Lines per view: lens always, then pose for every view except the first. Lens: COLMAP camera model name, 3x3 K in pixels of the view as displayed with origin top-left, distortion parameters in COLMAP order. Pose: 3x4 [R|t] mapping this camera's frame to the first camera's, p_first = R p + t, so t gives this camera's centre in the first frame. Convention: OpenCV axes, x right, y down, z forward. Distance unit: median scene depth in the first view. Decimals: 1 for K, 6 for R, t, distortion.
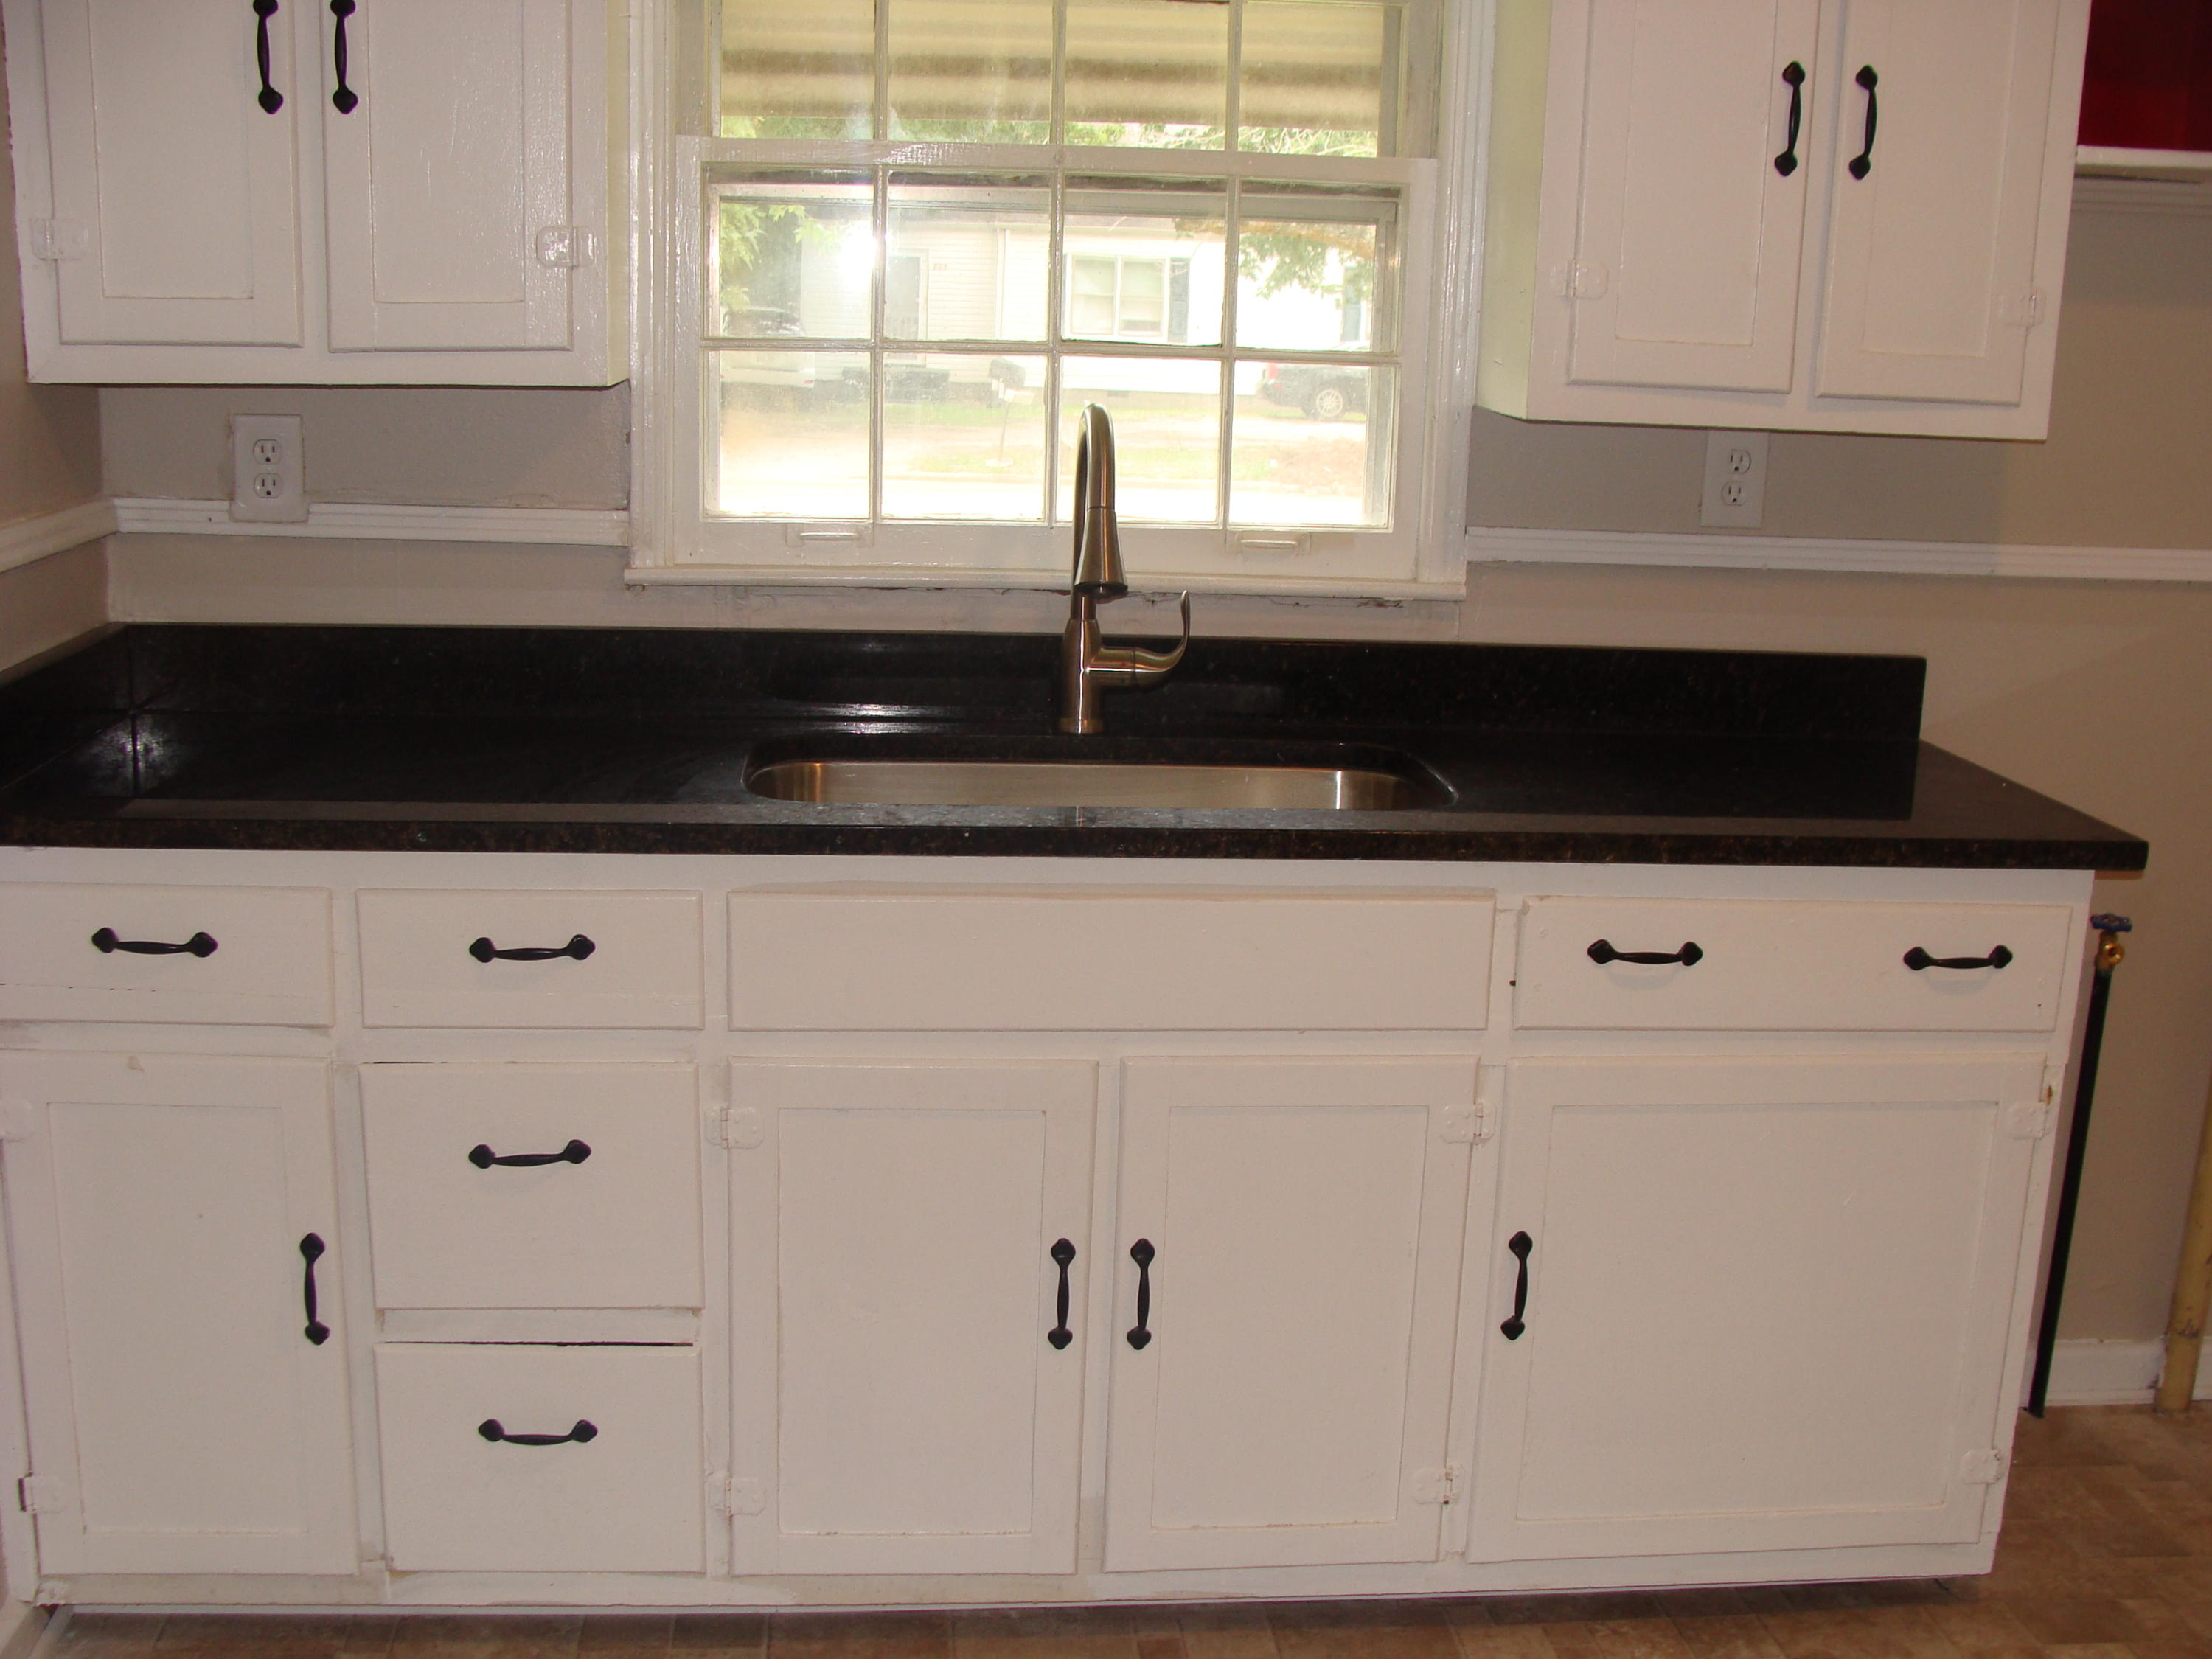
lens RADIAL K [[2492.1, 0, 1108.9], [0, 2492.1, 892.0], [0, 0, 1]] dist [-0.207619, 0.233114]
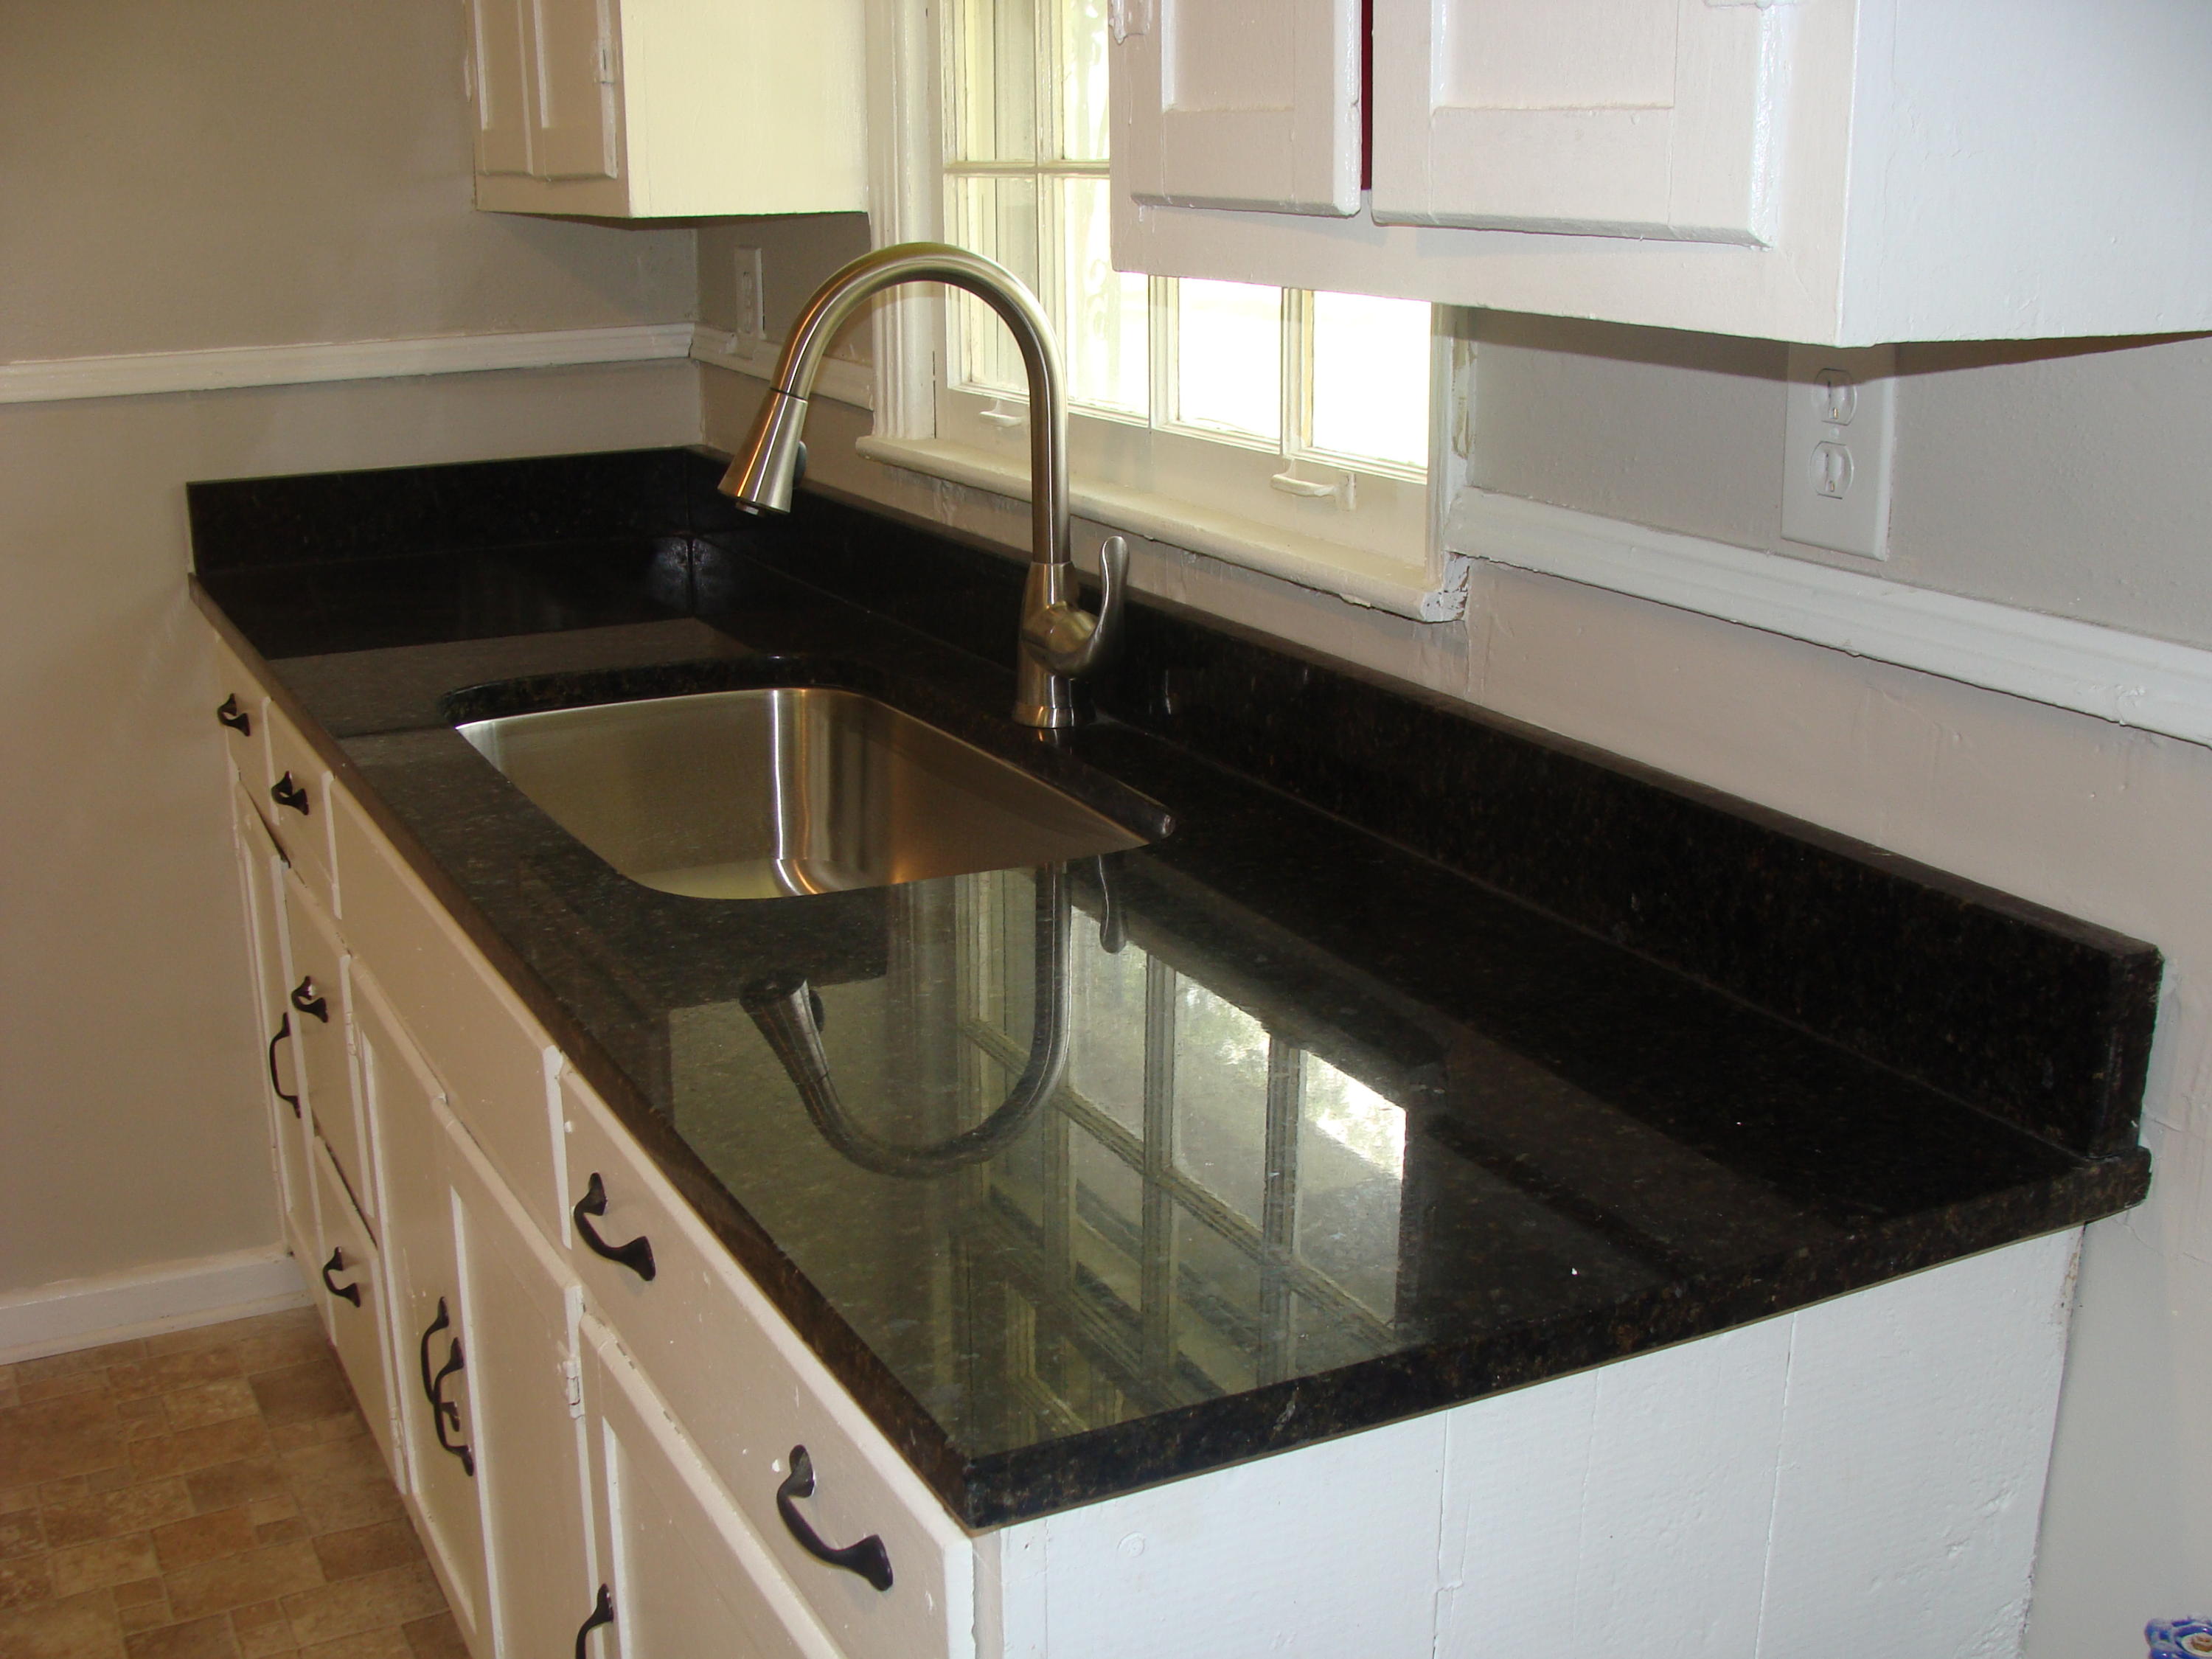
lens RADIAL K [[2492.1, 0, 1108.9], [0, 2492.1, 892.0], [0, 0, 1]] dist [-0.207619, 0.233114]
pose [[0.367252, 0.241991, -0.898090, 0.638152], [-0.202411, 0.963215, 0.176768, -0.147949], [0.907830, 0.116865, 0.402724, 0.751763]]
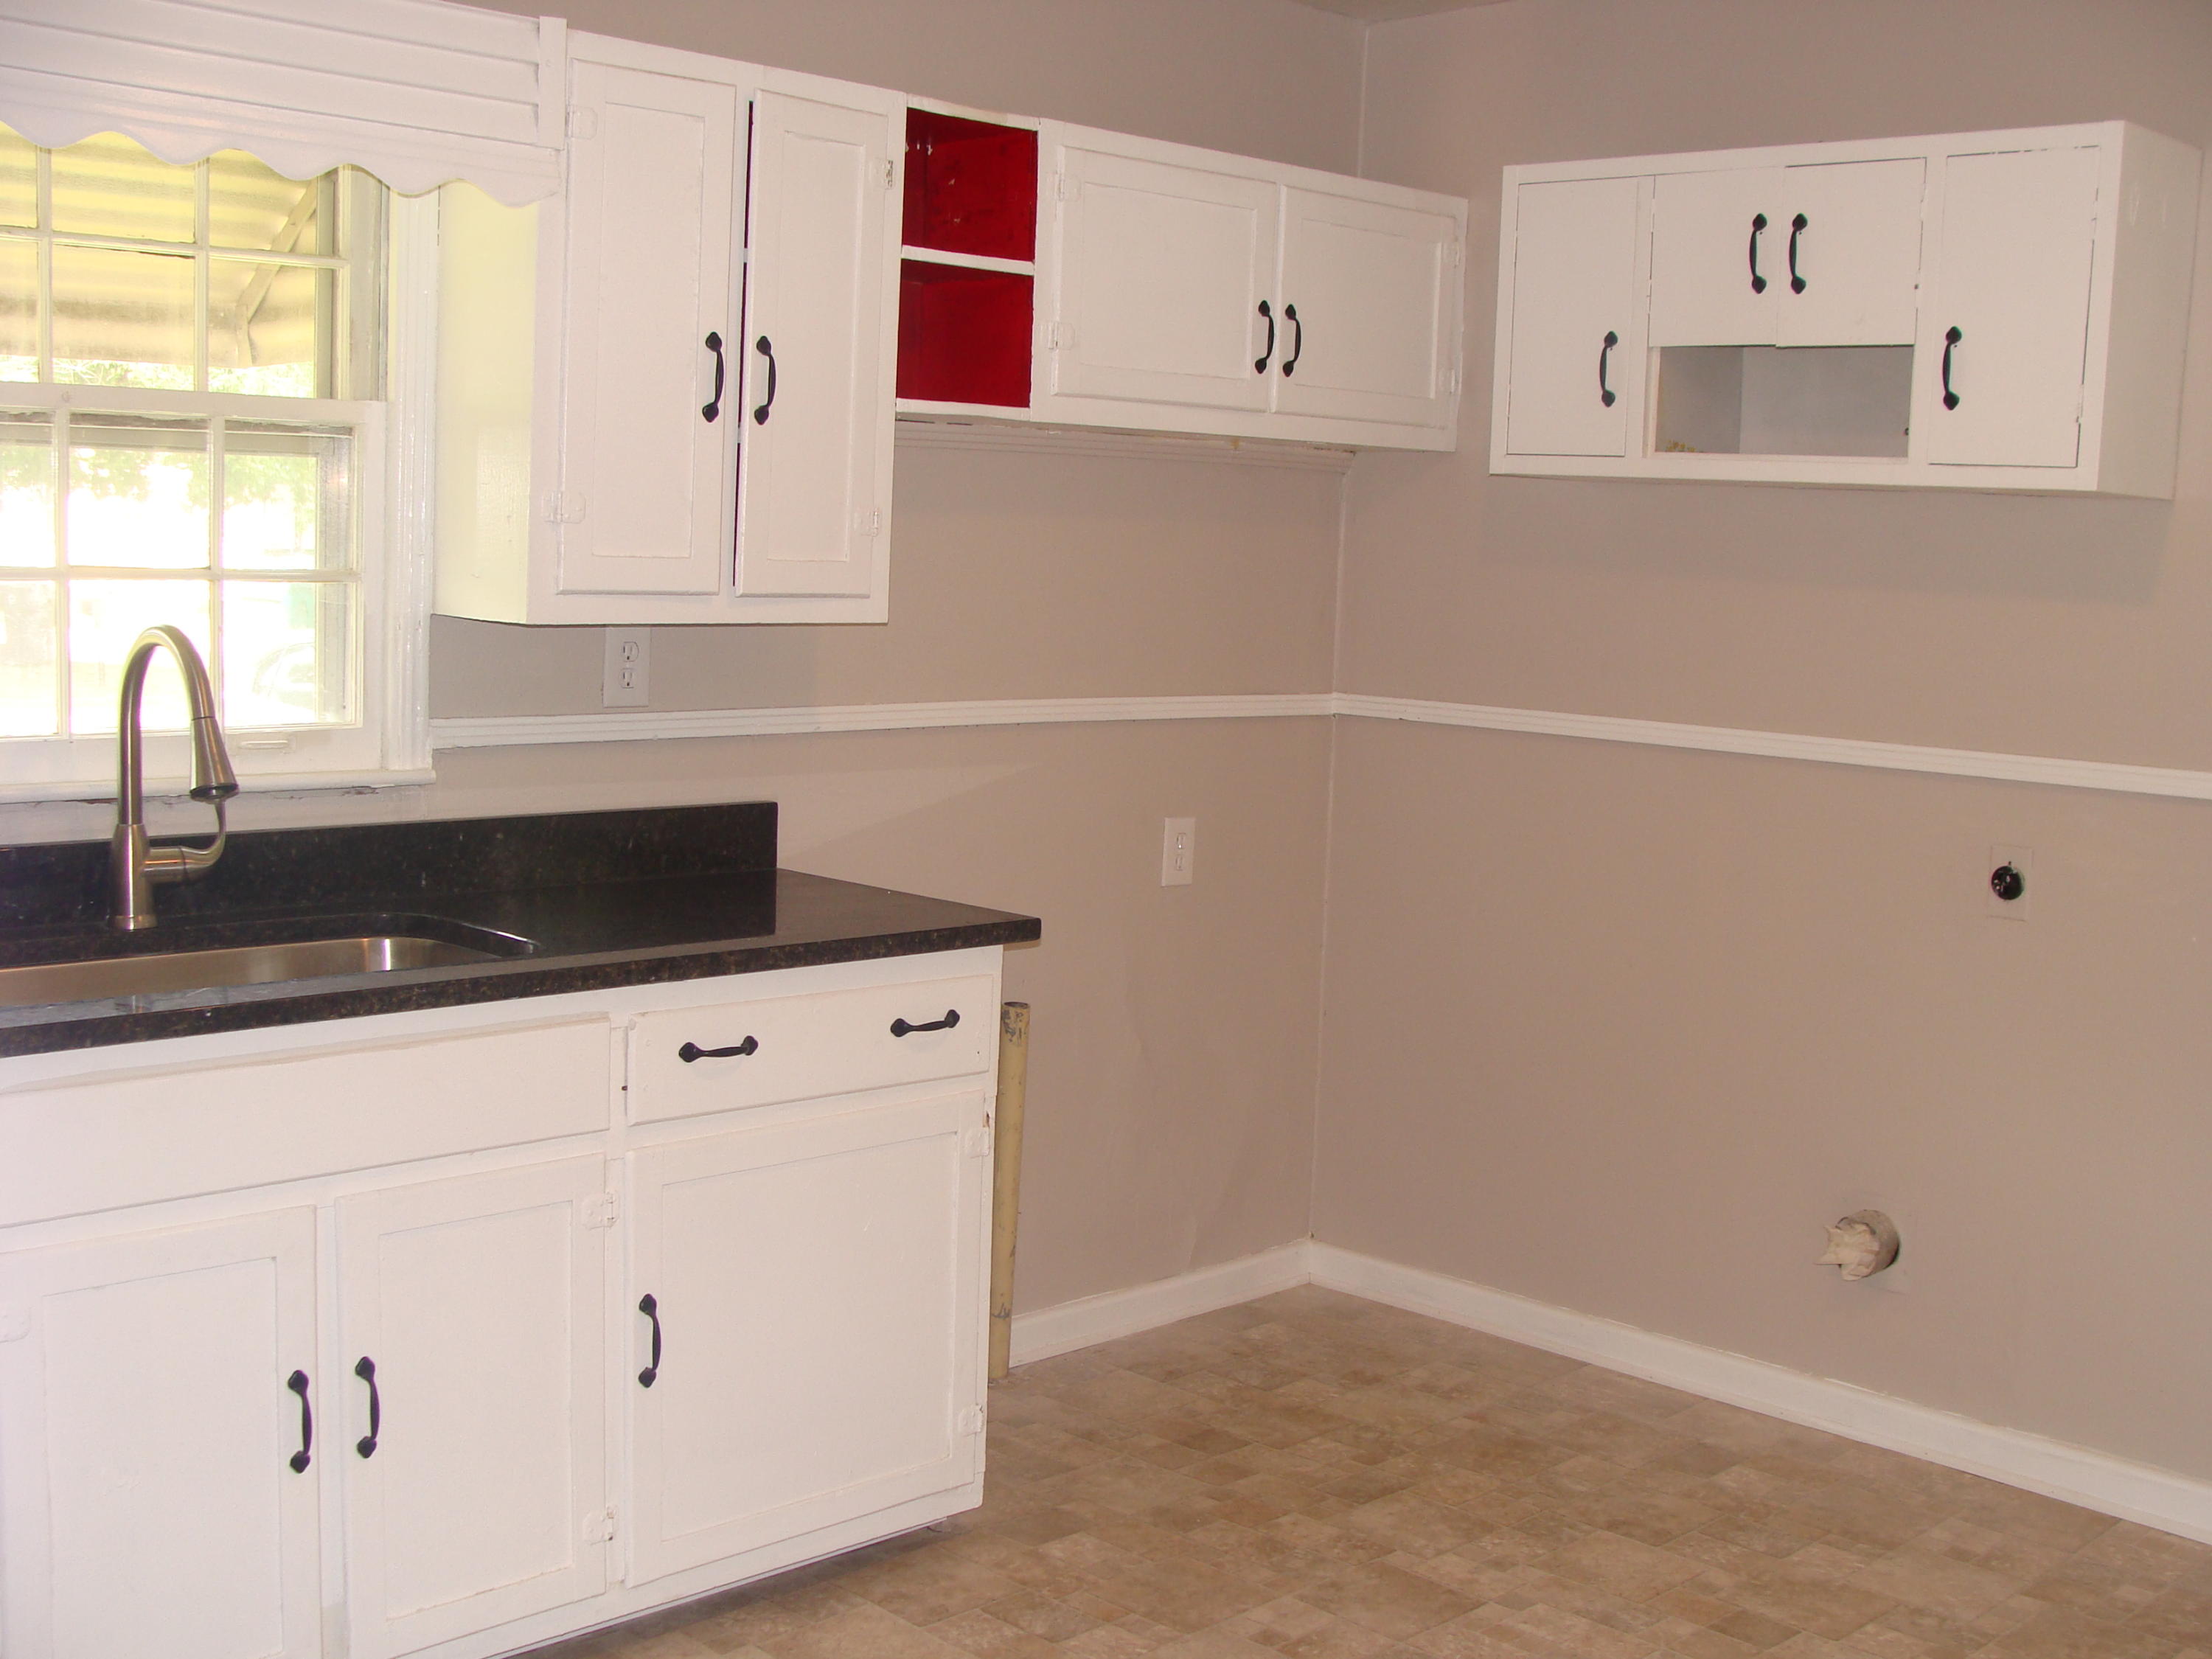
lens RADIAL K [[2492.1, 0, 1108.9], [0, 2492.1, 892.0], [0, 0, 1]] dist [-0.207619, 0.233114]
pose [[0.768784, -0.089349, 0.633235, -0.353657], [0.135529, 0.990463, -0.024786, 0.003413], [-0.624982, 0.104876, 0.773562, -0.076487]]
